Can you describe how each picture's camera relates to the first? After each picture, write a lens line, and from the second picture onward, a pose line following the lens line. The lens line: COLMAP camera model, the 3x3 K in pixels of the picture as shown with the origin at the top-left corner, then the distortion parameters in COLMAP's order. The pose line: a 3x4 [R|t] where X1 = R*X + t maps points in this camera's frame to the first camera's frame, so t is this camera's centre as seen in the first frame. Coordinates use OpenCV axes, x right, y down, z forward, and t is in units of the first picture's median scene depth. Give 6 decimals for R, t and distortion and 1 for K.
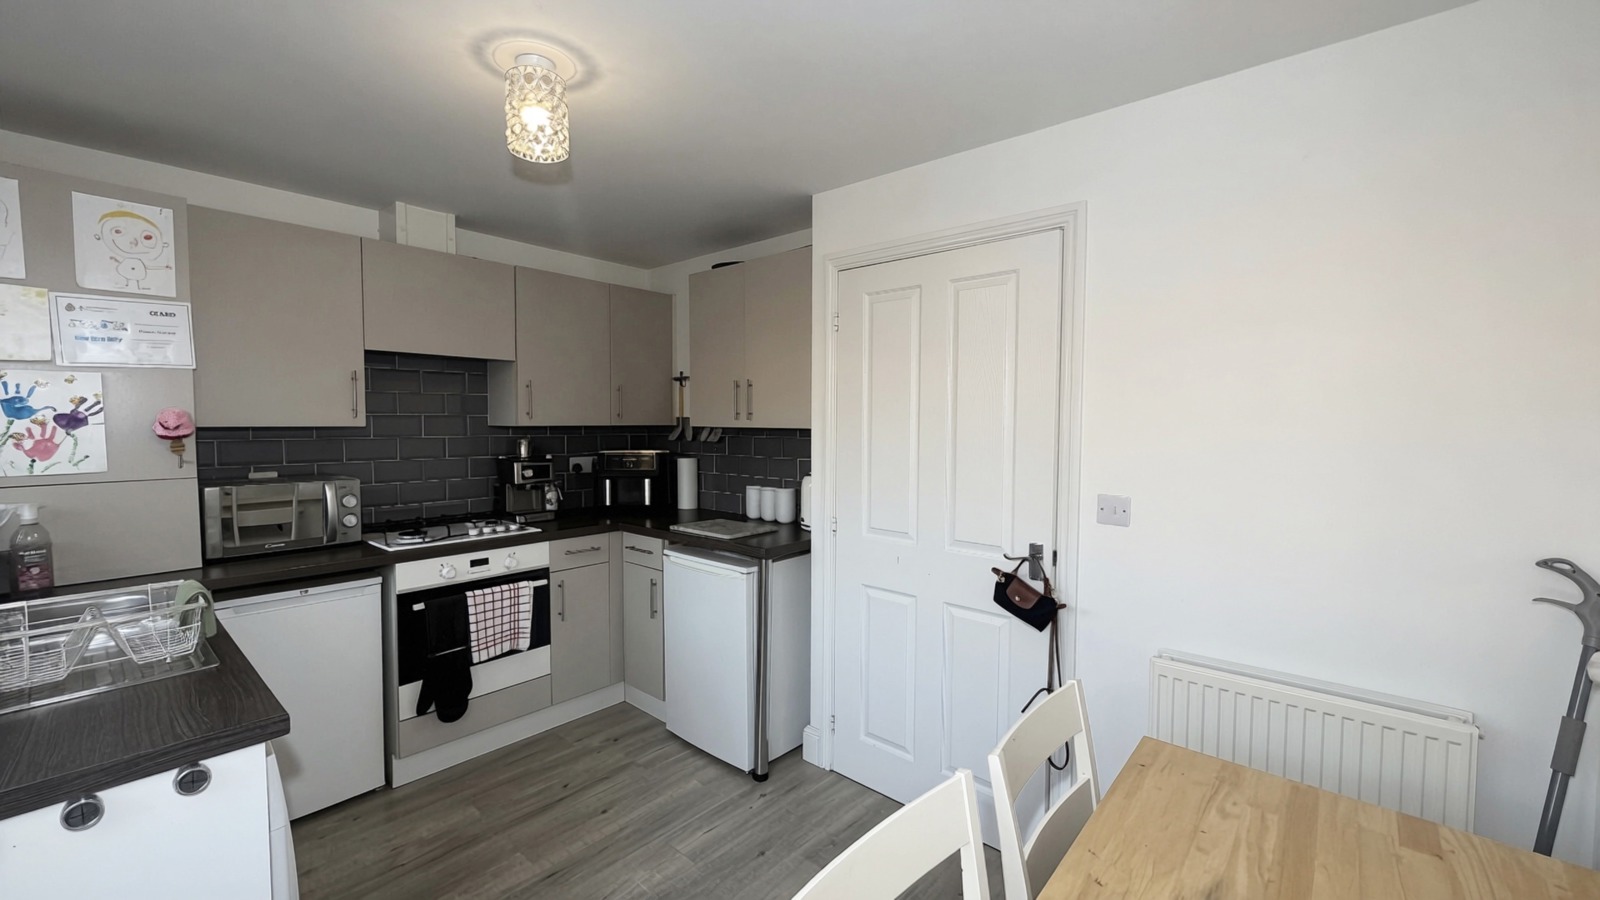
lens RADIAL K [[636.9, 0, 794.6], [0, 636.9, 450.5], [0, 0, 1]] dist [-0.000324, -0.000047]
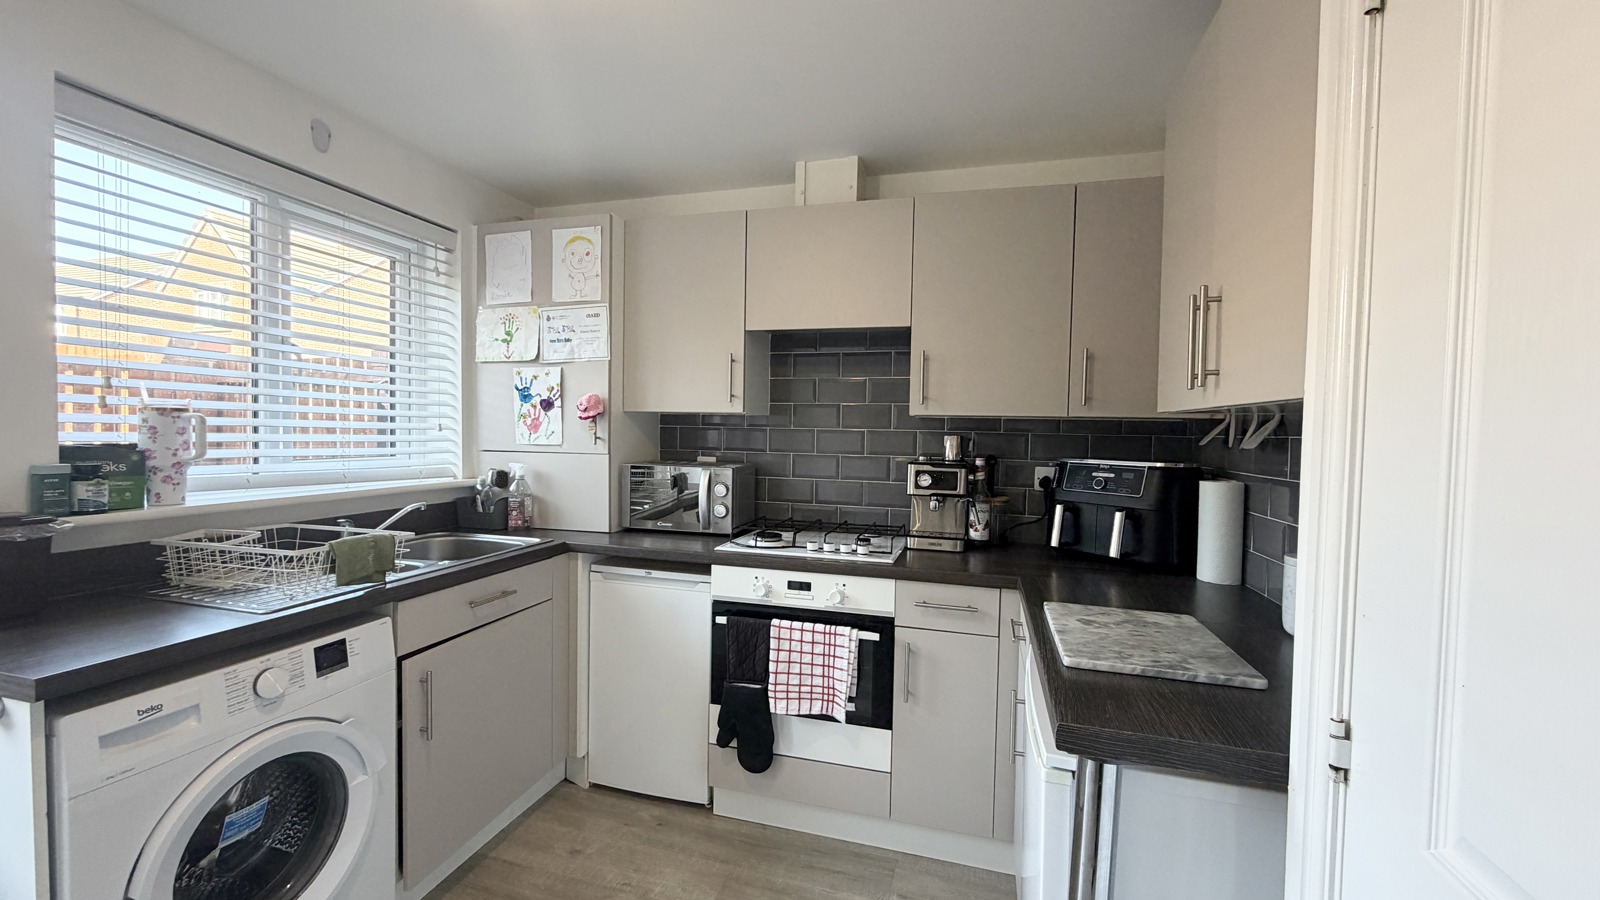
lens RADIAL K [[636.9, 0, 794.6], [0, 636.9, 451.1], [0, 0, 1]] dist [-0.000324, -0.000047]
pose [[0.411169, 0.034513, -0.910906, 0.210860], [-0.059742, 0.998155, 0.010852, 0.003721], [0.909599, 0.049957, 0.412472, 0.688774]]
